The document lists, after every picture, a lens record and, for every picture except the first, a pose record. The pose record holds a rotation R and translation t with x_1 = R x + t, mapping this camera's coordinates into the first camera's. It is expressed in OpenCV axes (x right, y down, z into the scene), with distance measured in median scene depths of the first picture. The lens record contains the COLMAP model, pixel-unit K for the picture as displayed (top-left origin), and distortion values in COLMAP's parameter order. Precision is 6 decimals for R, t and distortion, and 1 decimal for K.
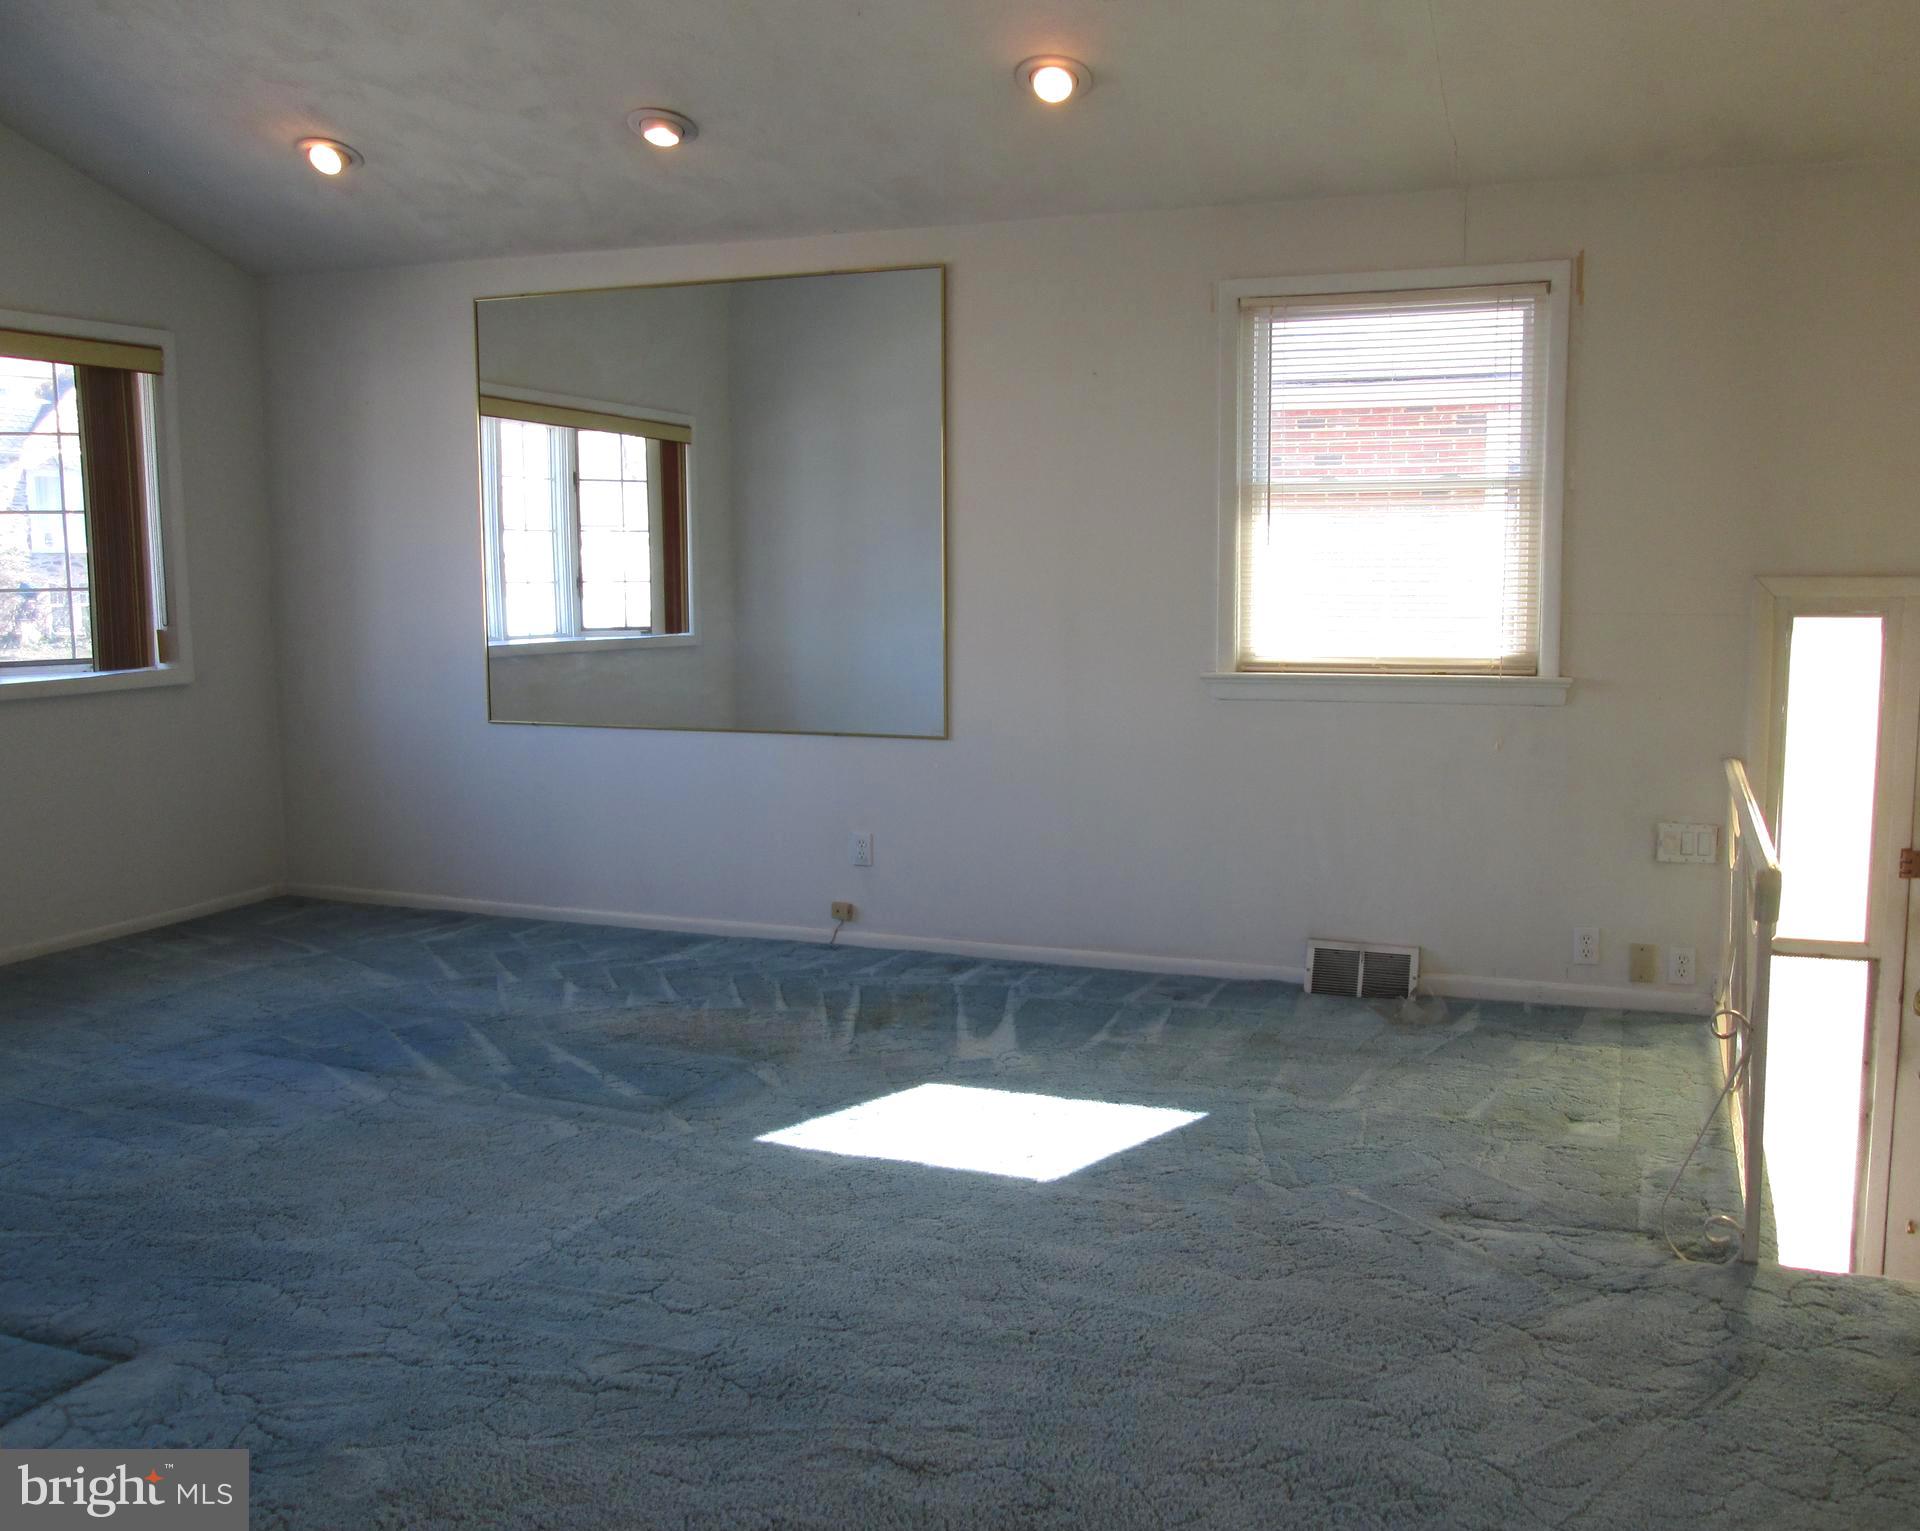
lens RADIAL K [[1755.8, 0, 968.4], [0, 1755.8, 770.9], [0, 0, 1]] dist [-0.041155, 0.000000]
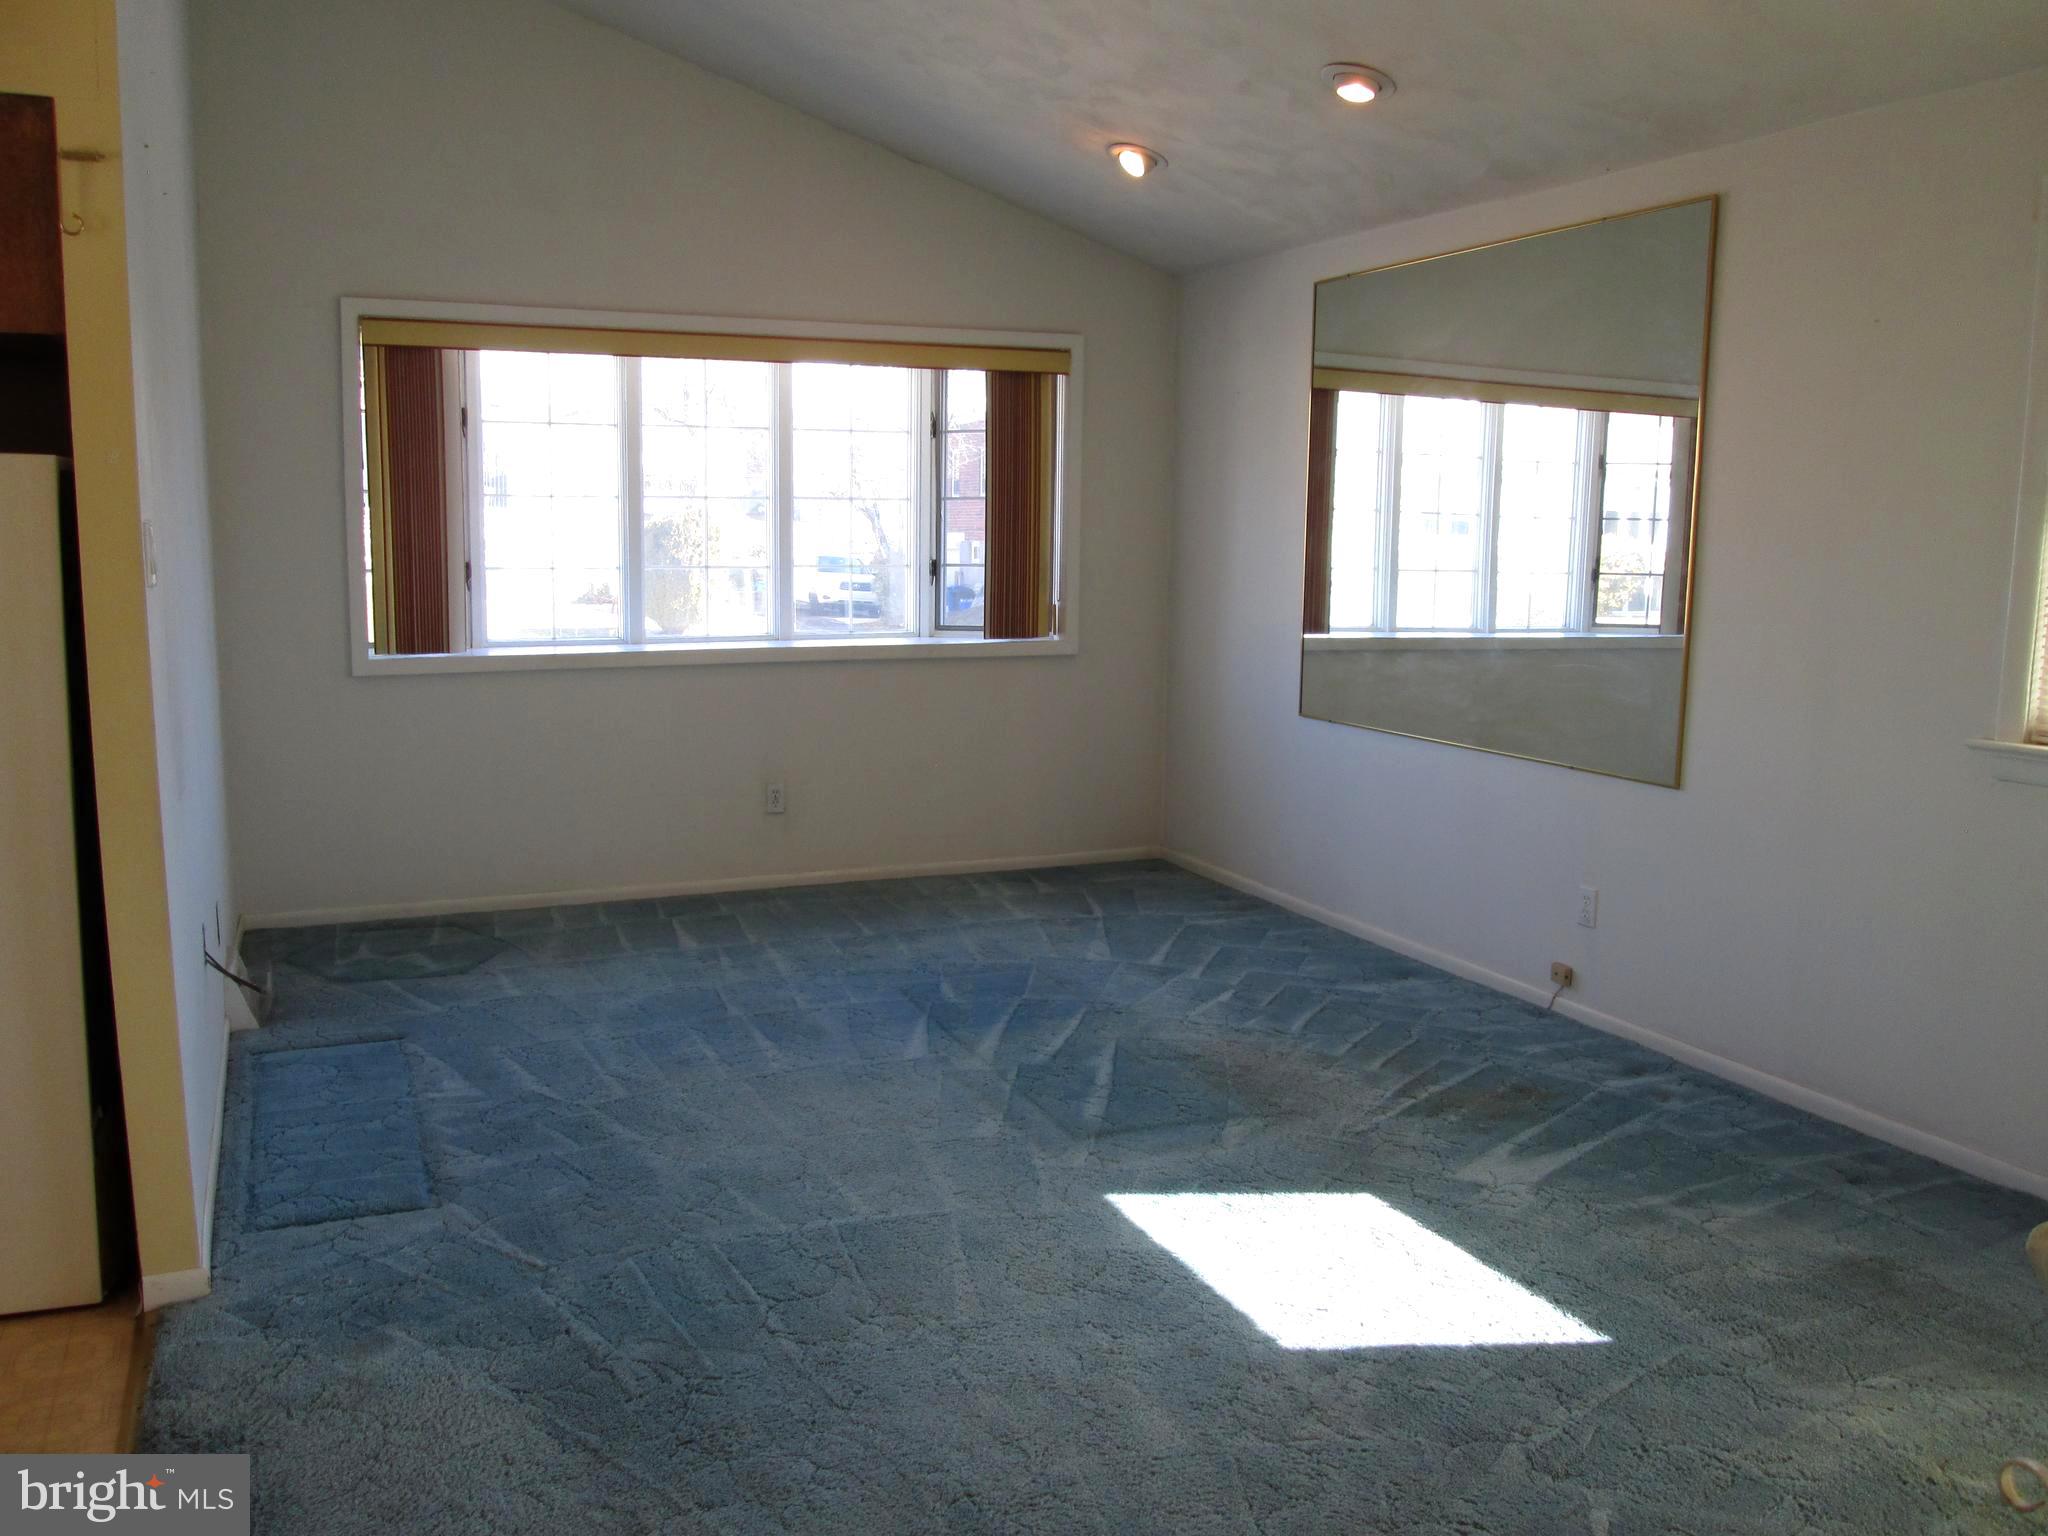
lens RADIAL K [[1697.3, 0, 1013.6], [0, 1697.3, 760.4], [0, 0, 1]] dist [-0.078074, 0.047641]
pose [[0.693304, 0.110866, -0.712066, 0.364776], [-0.102167, 0.993236, 0.055168, -0.047791], [0.713366, 0.034502, 0.699941, 0.274656]]
